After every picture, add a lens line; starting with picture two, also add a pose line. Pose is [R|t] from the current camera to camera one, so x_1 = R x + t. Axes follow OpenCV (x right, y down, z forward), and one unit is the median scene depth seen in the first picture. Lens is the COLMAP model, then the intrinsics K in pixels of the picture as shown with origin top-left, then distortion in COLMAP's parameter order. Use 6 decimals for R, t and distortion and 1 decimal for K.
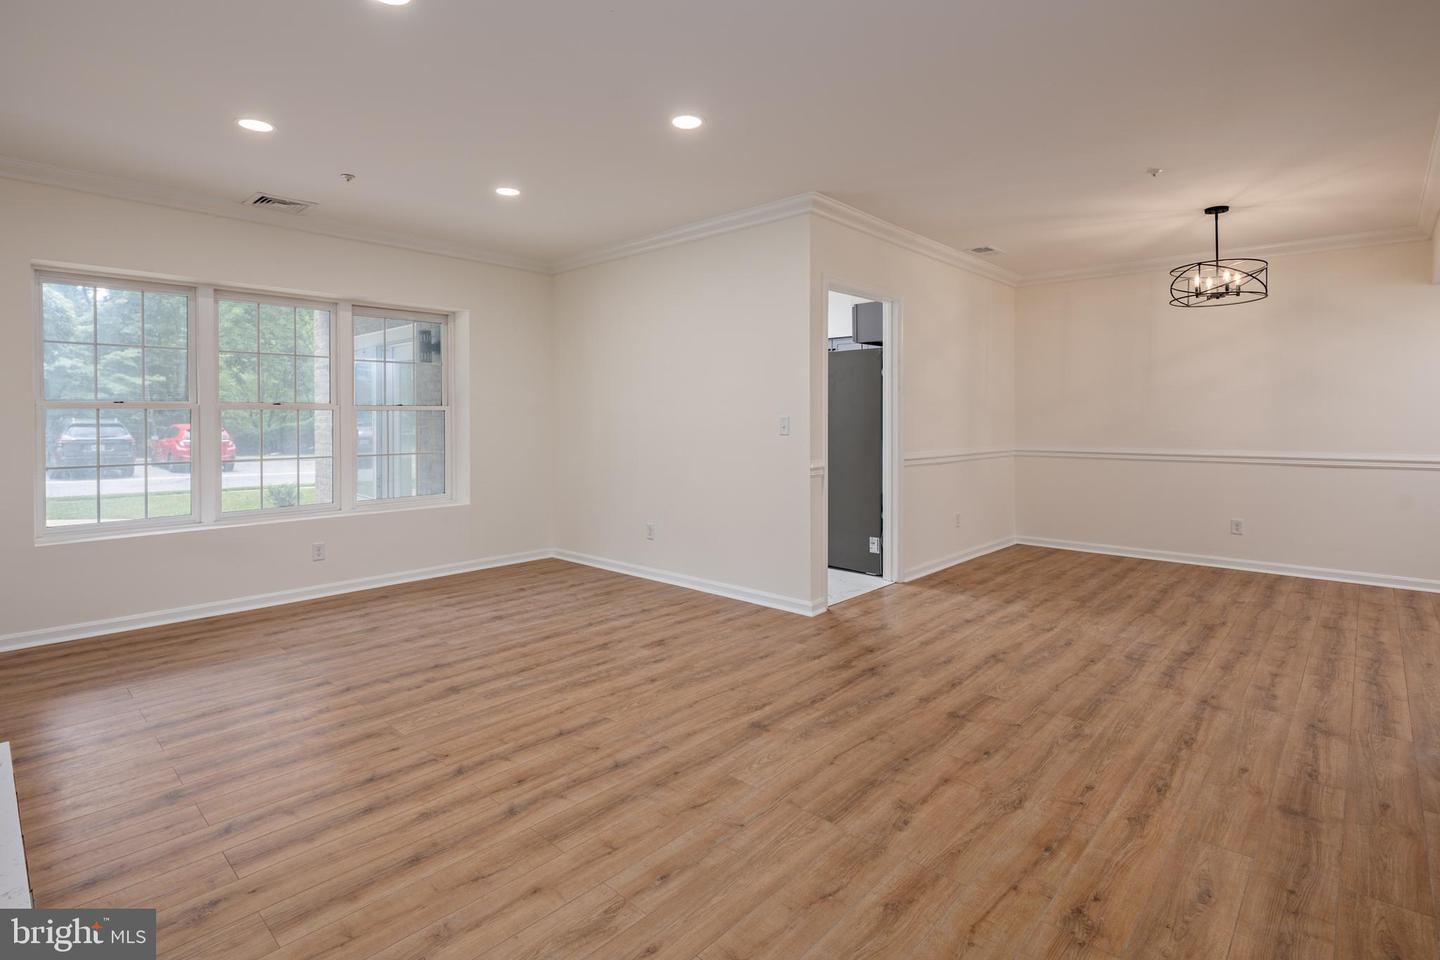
lens RADIAL K [[699.3, 0, 709.8], [0, 699.3, 430.9], [0, 0, 1]] dist [0.008151, -0.006158]
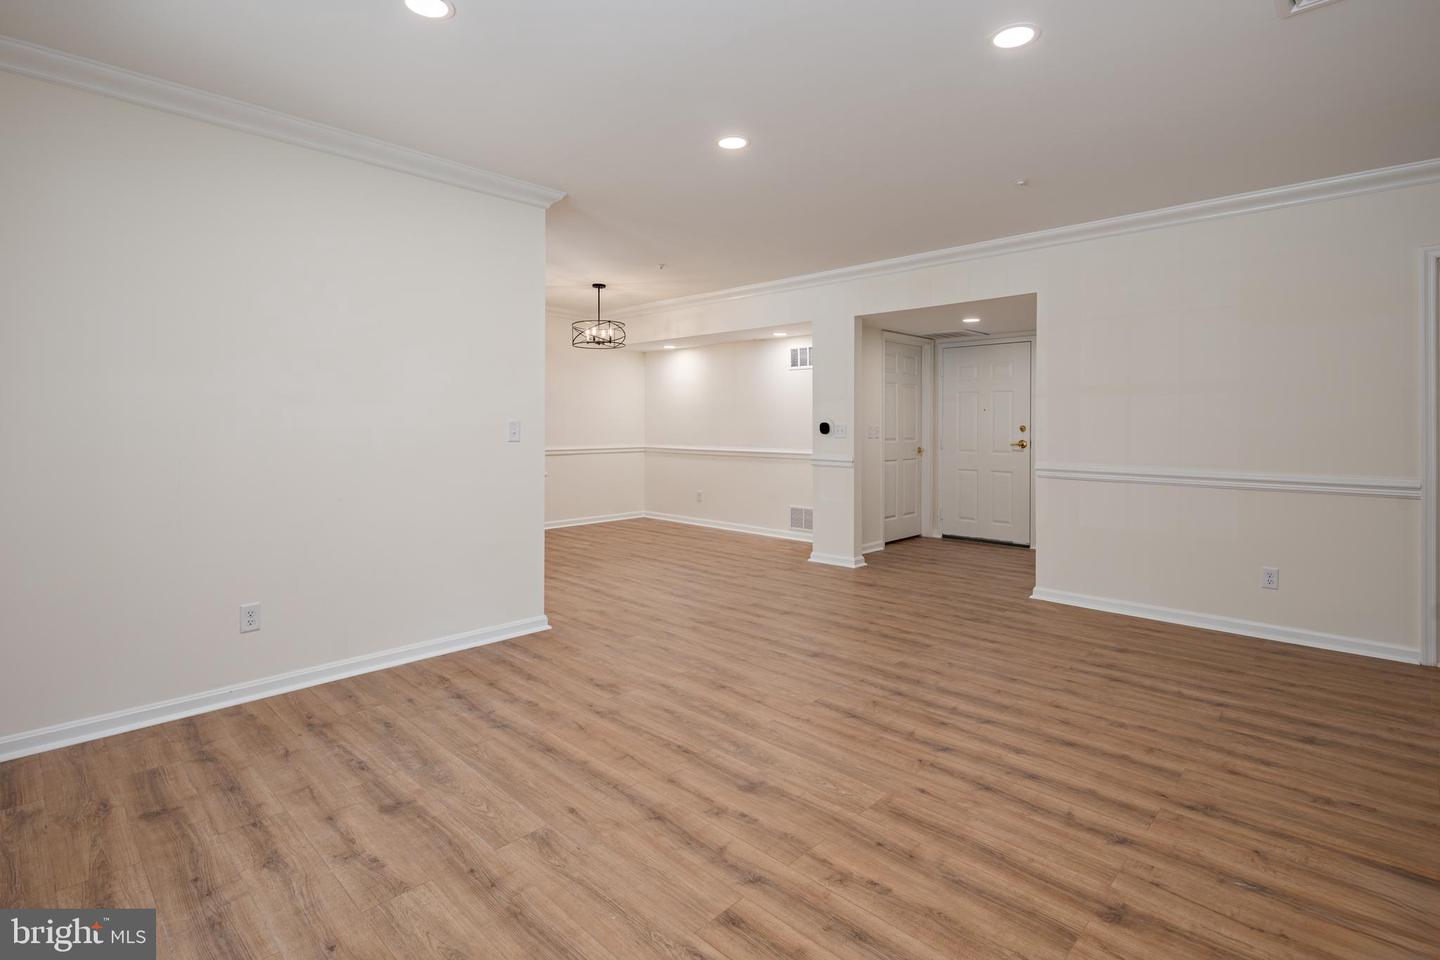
lens RADIAL K [[699.3, 0, 713.6], [0, 699.3, 403.7], [0, 0, 1]] dist [0.008151, -0.006158]
pose [[0.020234, 0.031961, 0.999284, -1.268942], [0.016780, 0.999337, -0.032303, -0.015658], [-0.999654, 0.017422, 0.019684, 1.151487]]
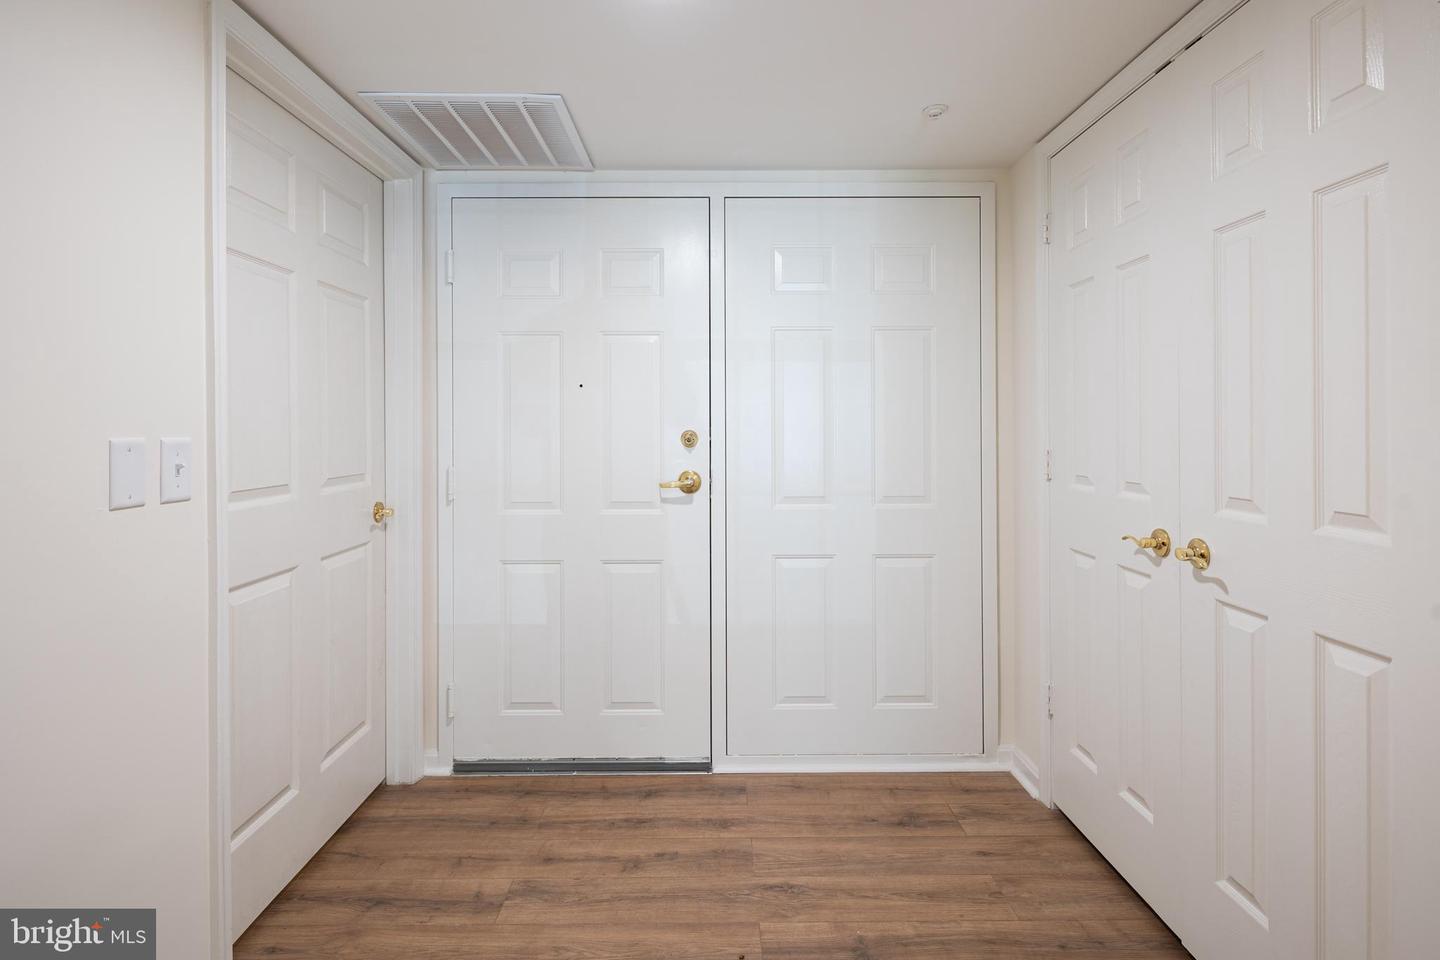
lens RADIAL K [[699.3, 0, 738.5], [0, 699.3, 476.0], [0, 0, 1]] dist [0.008151, -0.006158]
pose [[-0.678589, -0.004893, 0.734502, 0.553998], [0.017722, 0.999578, 0.023032, 0.038032], [-0.734304, 0.028646, -0.678216, 0.661754]]
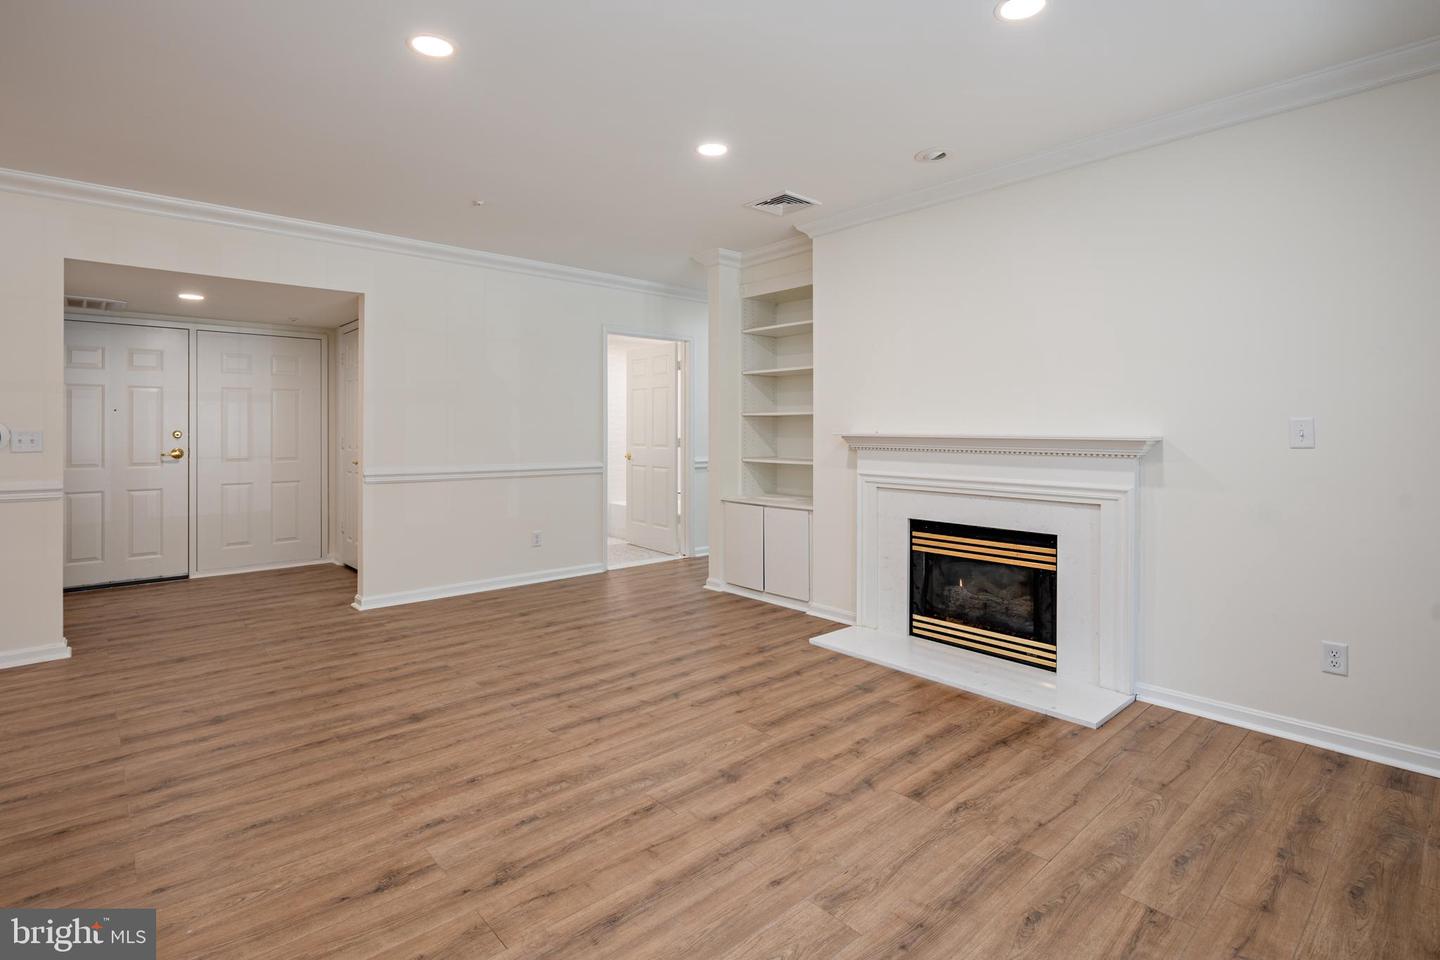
lens RADIAL K [[699.3, 0, 712.5], [0, 699.3, 421.6], [0, 0, 1]] dist [0.008151, -0.006158]
pose [[-0.996710, 0.003065, 0.080990, -0.464780], [0.003637, 0.999969, 0.006923, -0.035901], [-0.080966, 0.007195, -0.996691, 2.009323]]
